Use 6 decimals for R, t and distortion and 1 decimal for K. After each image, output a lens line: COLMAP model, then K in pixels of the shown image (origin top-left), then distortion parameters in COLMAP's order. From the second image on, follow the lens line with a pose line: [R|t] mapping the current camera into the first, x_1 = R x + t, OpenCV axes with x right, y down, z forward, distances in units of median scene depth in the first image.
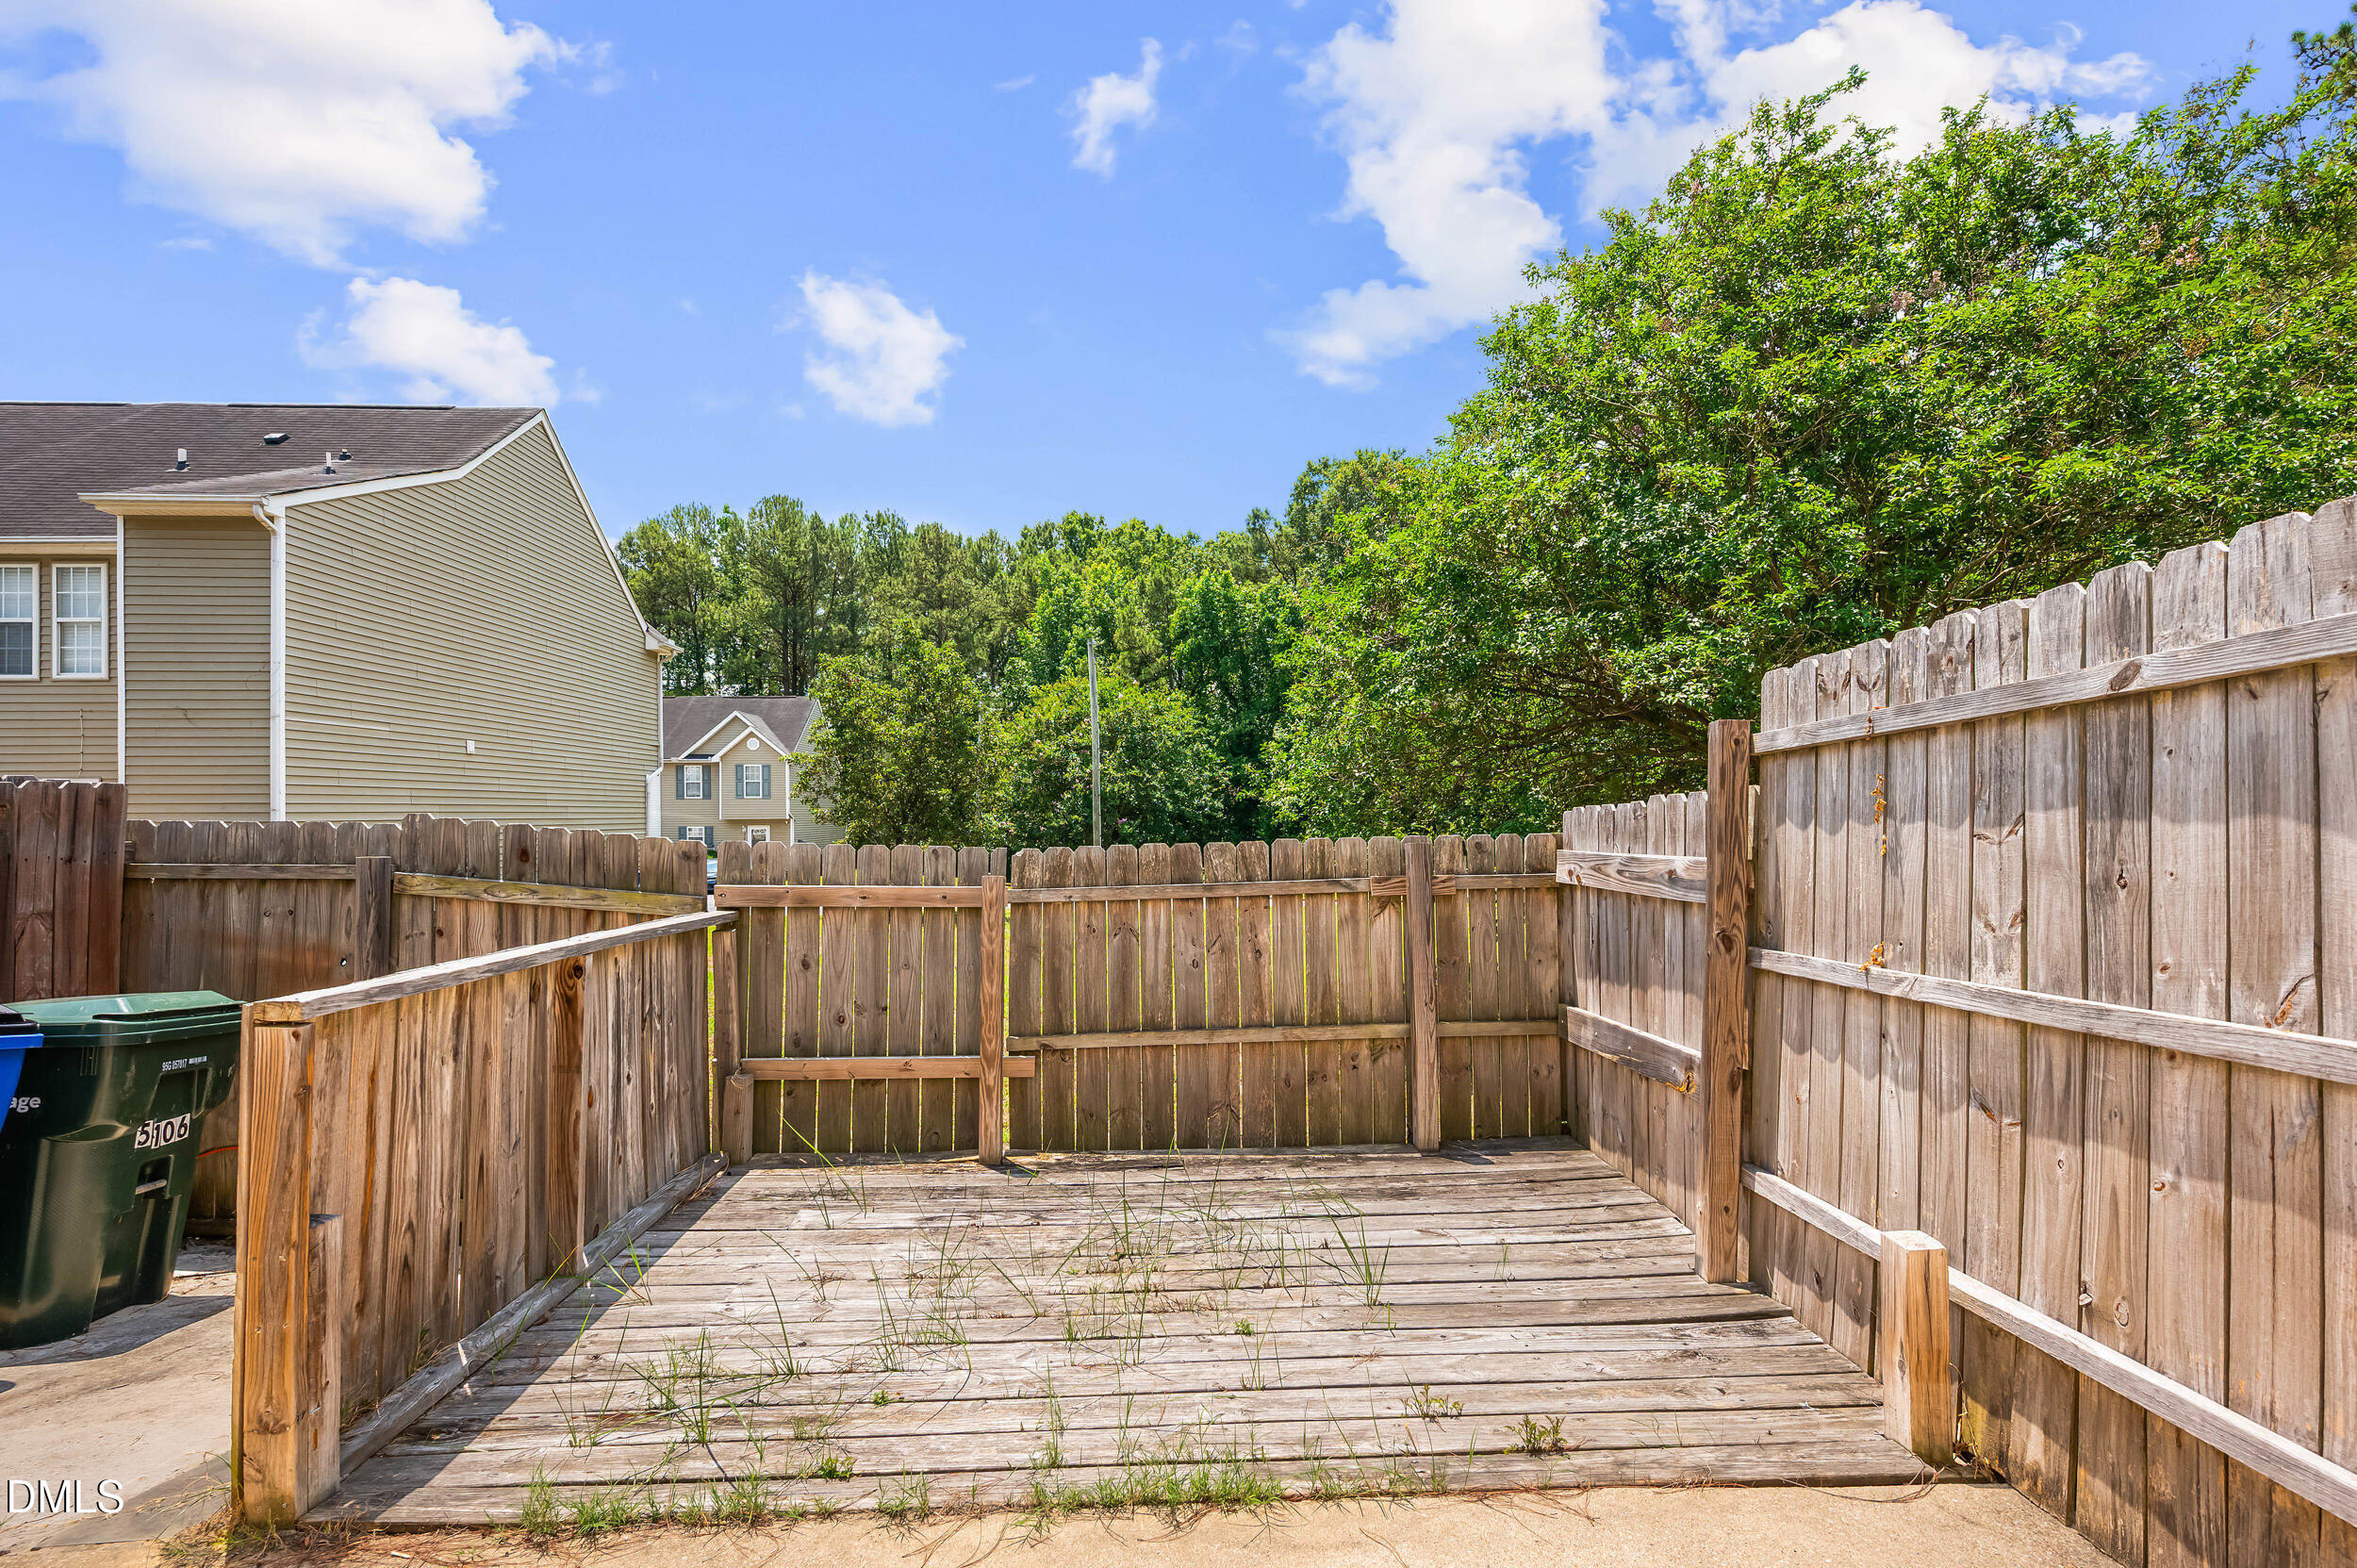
lens RADIAL K [[1095.2, 0, 1146.4], [0, 1095.2, 813.1], [0, 0, 1]] dist [-0.000893, -0.000048]
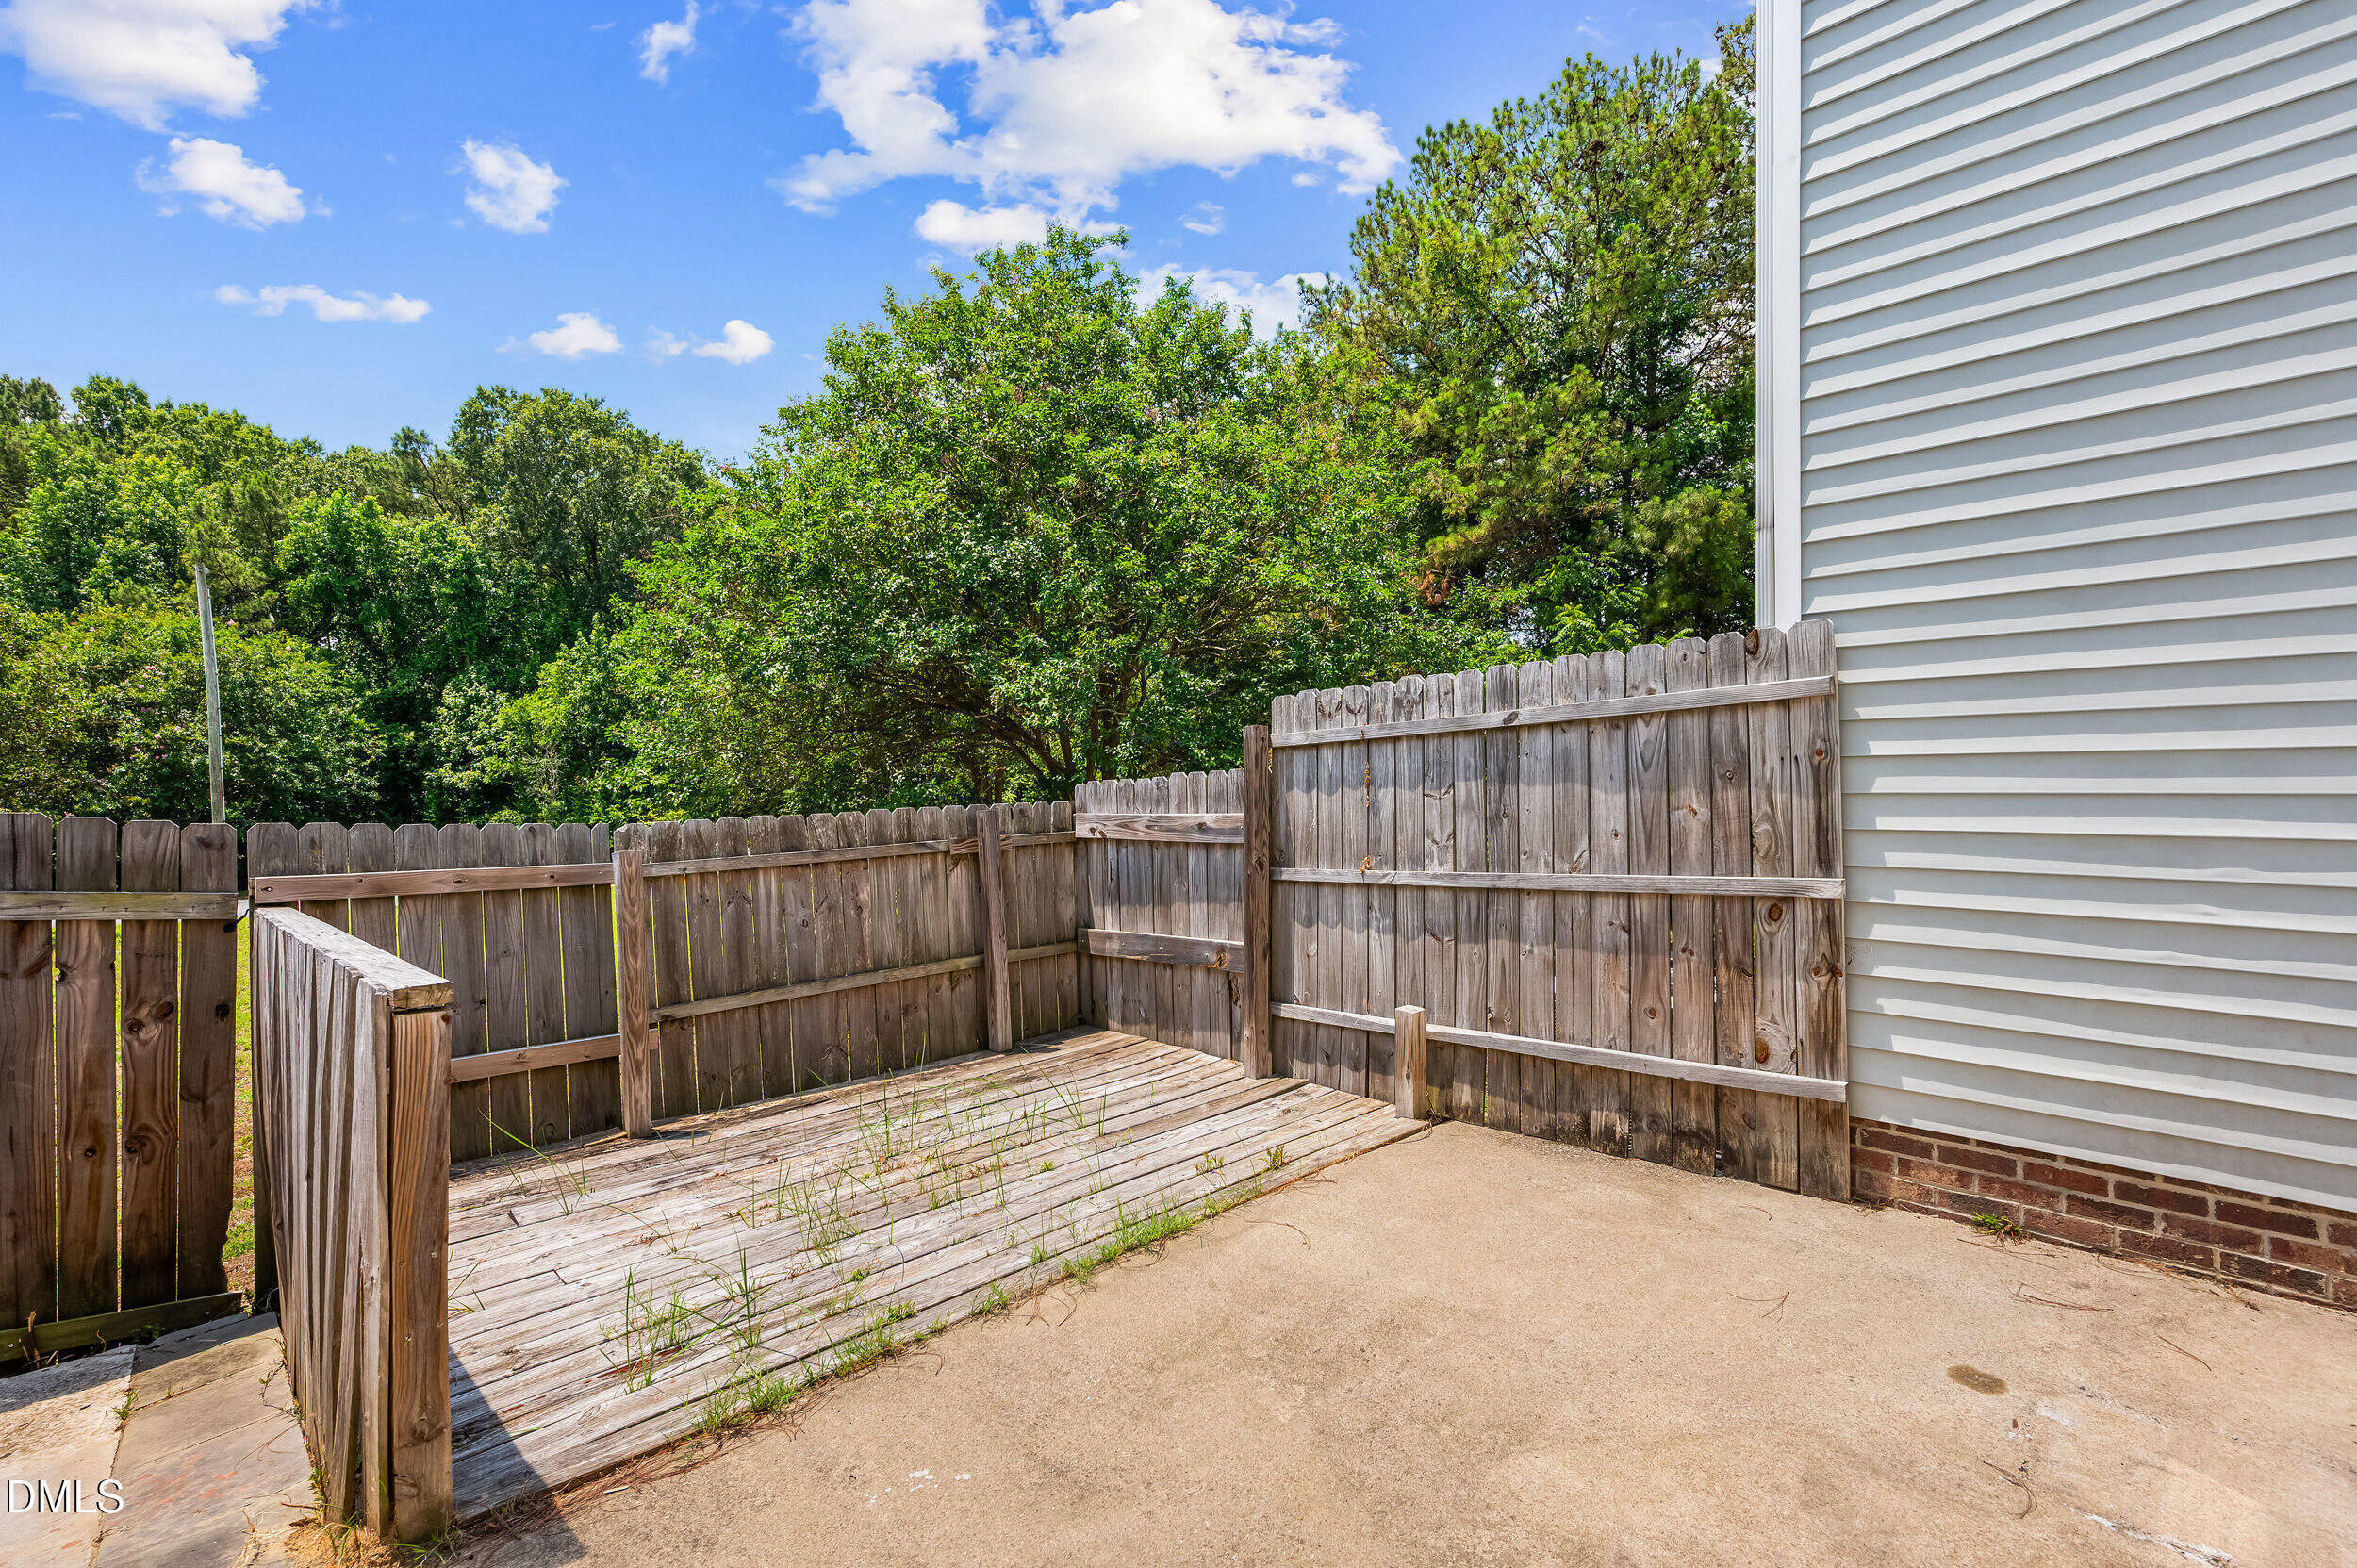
lens RADIAL K [[1095.2, 0, 1146.4], [0, 1095.2, 813.1], [0, 0, 1]] dist [-0.000893, -0.000048]
pose [[0.746093, -0.019464, 0.665557, -0.462843], [0.005352, 0.999716, 0.023237, 0.002731], [-0.665820, -0.013774, 0.745985, -0.054106]]
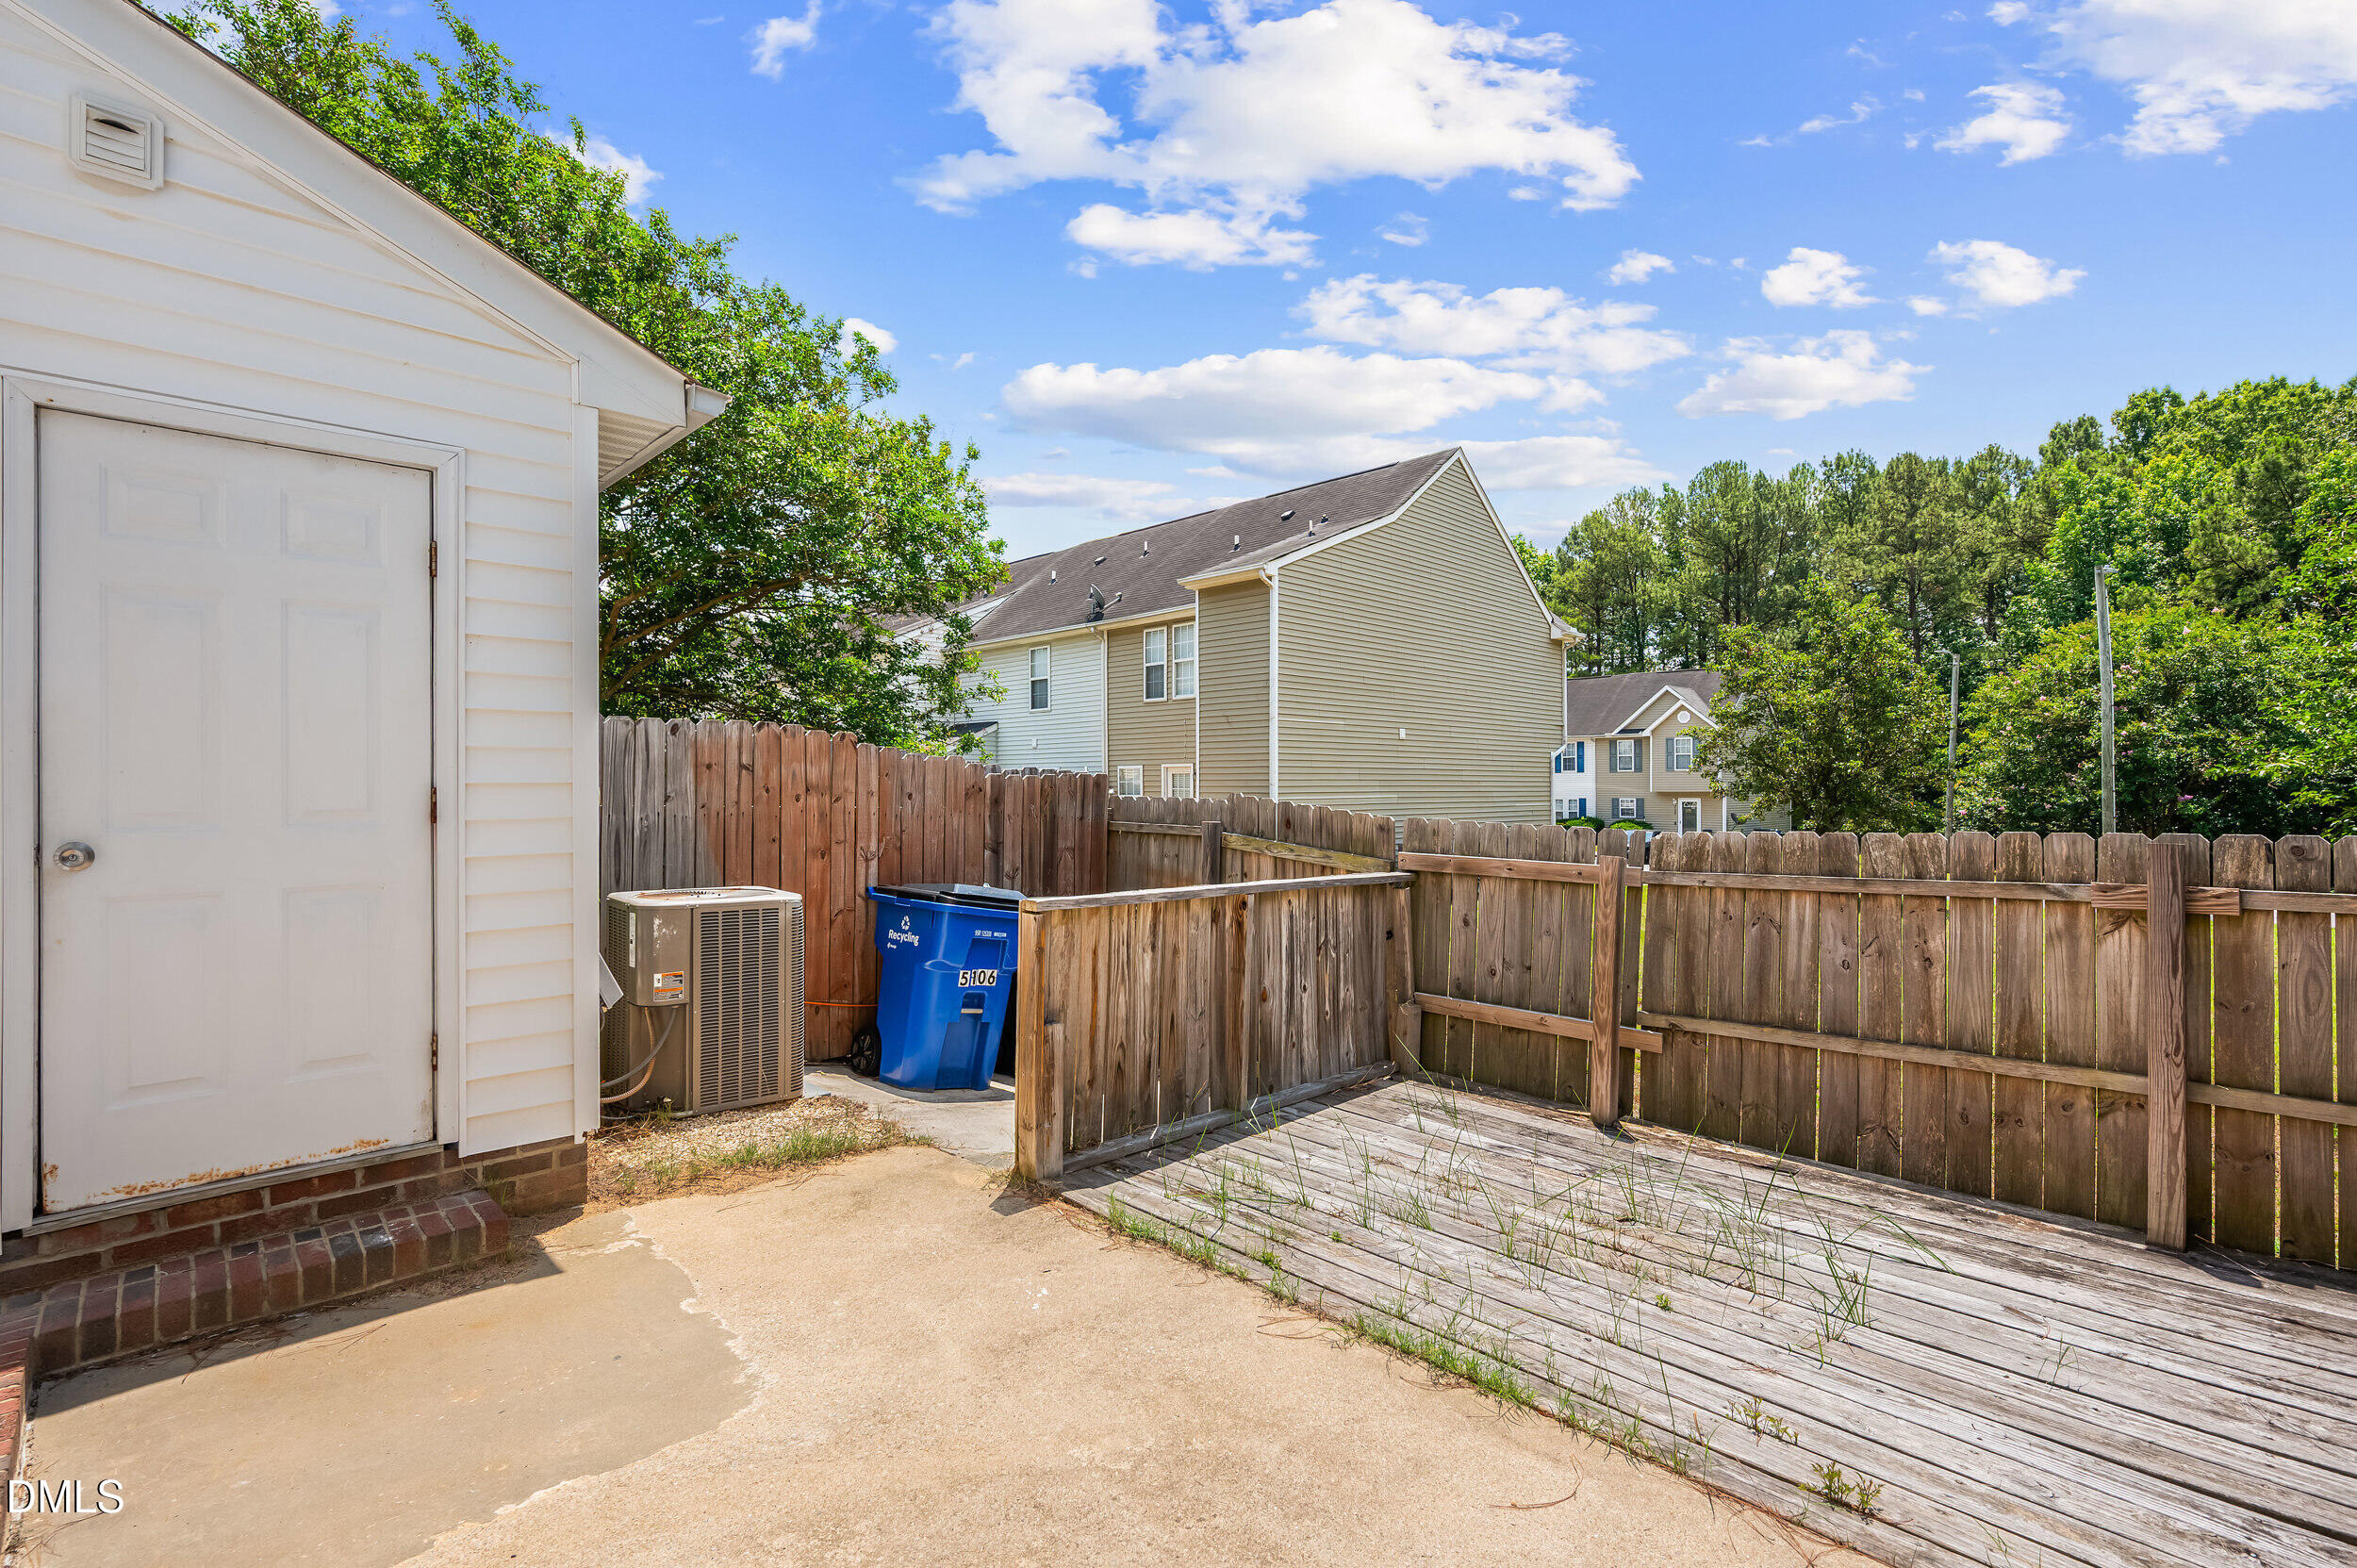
lens RADIAL K [[1041.9, 0, 1150.4], [0, 1041.9, 786.7], [0, 0, 1]] dist [-0.000758, 0.000216]
pose [[0.661407, 0.003934, -0.750016, 0.334827], [-0.001946, 0.999992, 0.003528, -0.013902], [0.750024, -0.000874, 0.661410, -0.011252]]
